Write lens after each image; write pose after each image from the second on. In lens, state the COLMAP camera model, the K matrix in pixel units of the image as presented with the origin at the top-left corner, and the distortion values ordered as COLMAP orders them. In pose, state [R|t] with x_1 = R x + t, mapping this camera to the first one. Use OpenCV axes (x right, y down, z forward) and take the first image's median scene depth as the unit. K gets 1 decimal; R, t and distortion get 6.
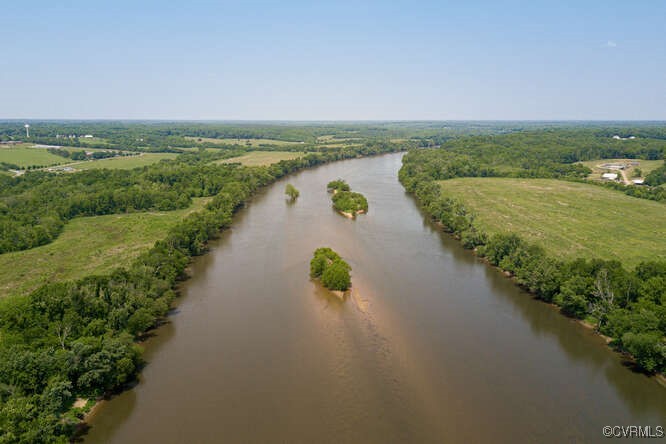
lens RADIAL K [[519.5, 0, 333.0], [0, 519.5, 200.0], [0, 0, 1]] dist [0.017705, 0.008097]
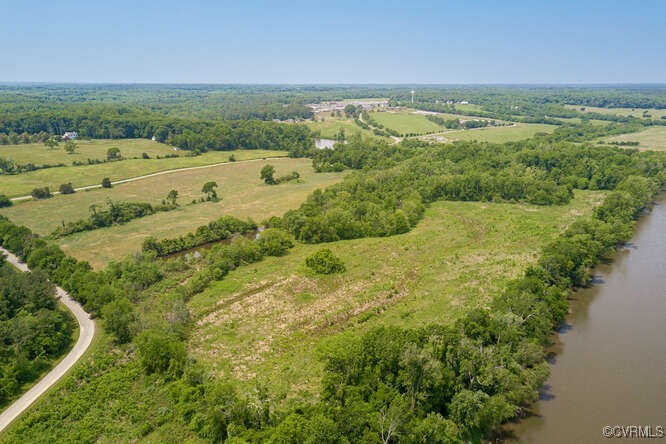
lens RADIAL K [[517.2, 0, 333.0], [0, 517.2, 222.0], [0, 0, 1]] dist [0.028048, -0.002060]
pose [[0.778903, 0.162215, -0.605802, -0.045252], [-0.096551, 0.985470, 0.139739, -0.021525], [0.619668, -0.050352, 0.783247, 0.097024]]
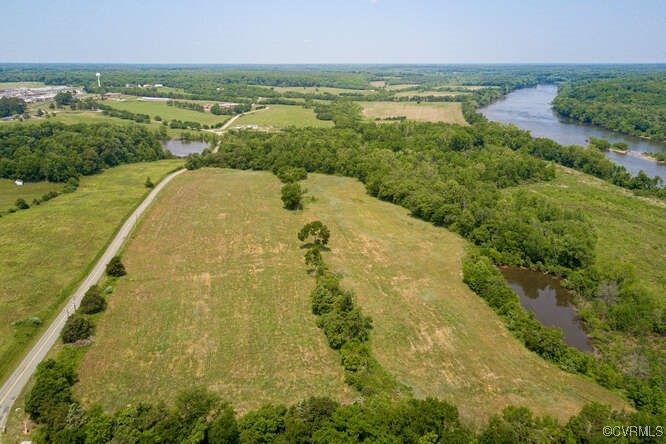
lens RADIAL K [[519.5, 0, 333.0], [0, 519.5, 200.0], [0, 0, 1]] dist [0.017705, 0.008097]
pose [[0.997061, -0.021721, 0.073472, -0.453838], [0.013980, 0.994449, 0.104287, -0.026295], [-0.075329, -0.102953, 0.991830, 0.094766]]
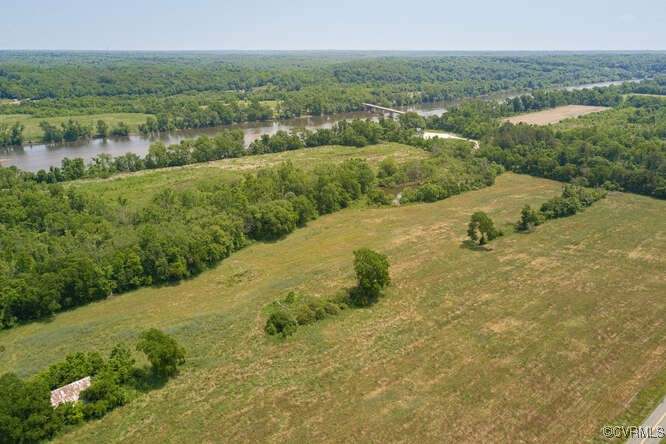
lens RADIAL K [[515.4, 0, 334.0], [0, 515.4, 188.6], [0, 0, 1]] dist [0.021061, 0.000824]
pose [[-0.572586, -0.217603, 0.790439, -0.612033], [0.123194, 0.930349, 0.345360, -0.098057], [-0.810536, 0.295126, -0.505897, 0.609979]]
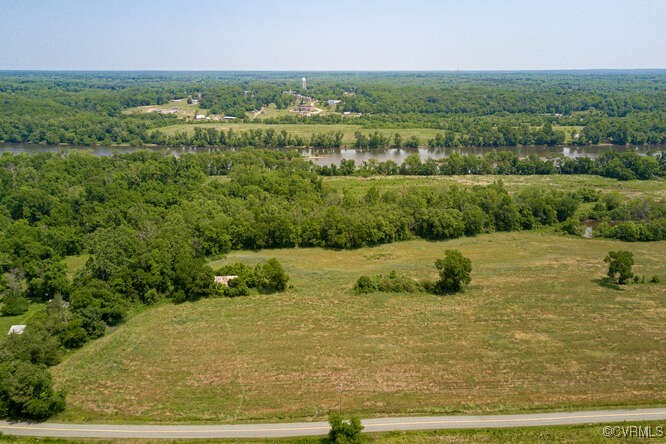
lens RADIAL K [[507.0, 0, 333.0], [0, 507.0, 222.0], [0, 0, 1]] dist [0.018868, 0.005624]
pose [[0.053993, -0.290449, 0.955366, -0.698423], [0.157283, 0.947292, 0.279105, -0.092437], [-0.986077, 0.135193, 0.096830, 0.529742]]
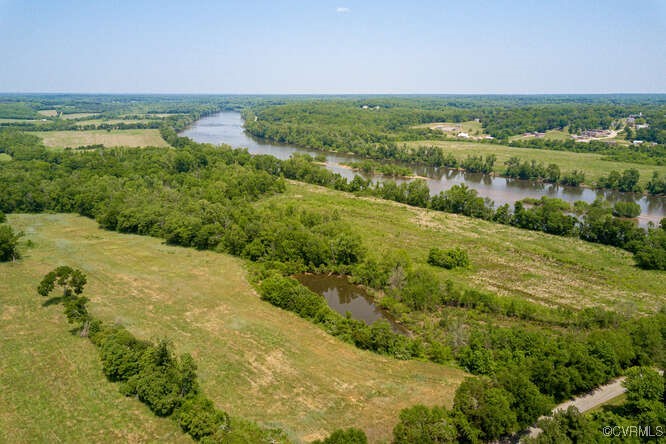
lens RADIAL K [[517.2, 0, 333.0], [0, 517.2, 222.0], [0, 0, 1]] dist [0.028048, -0.002060]
pose [[0.786029, -0.151330, 0.599381, -0.485184], [0.096873, 0.987749, 0.122345, -0.018327], [-0.610552, -0.038103, 0.791059, 0.140682]]
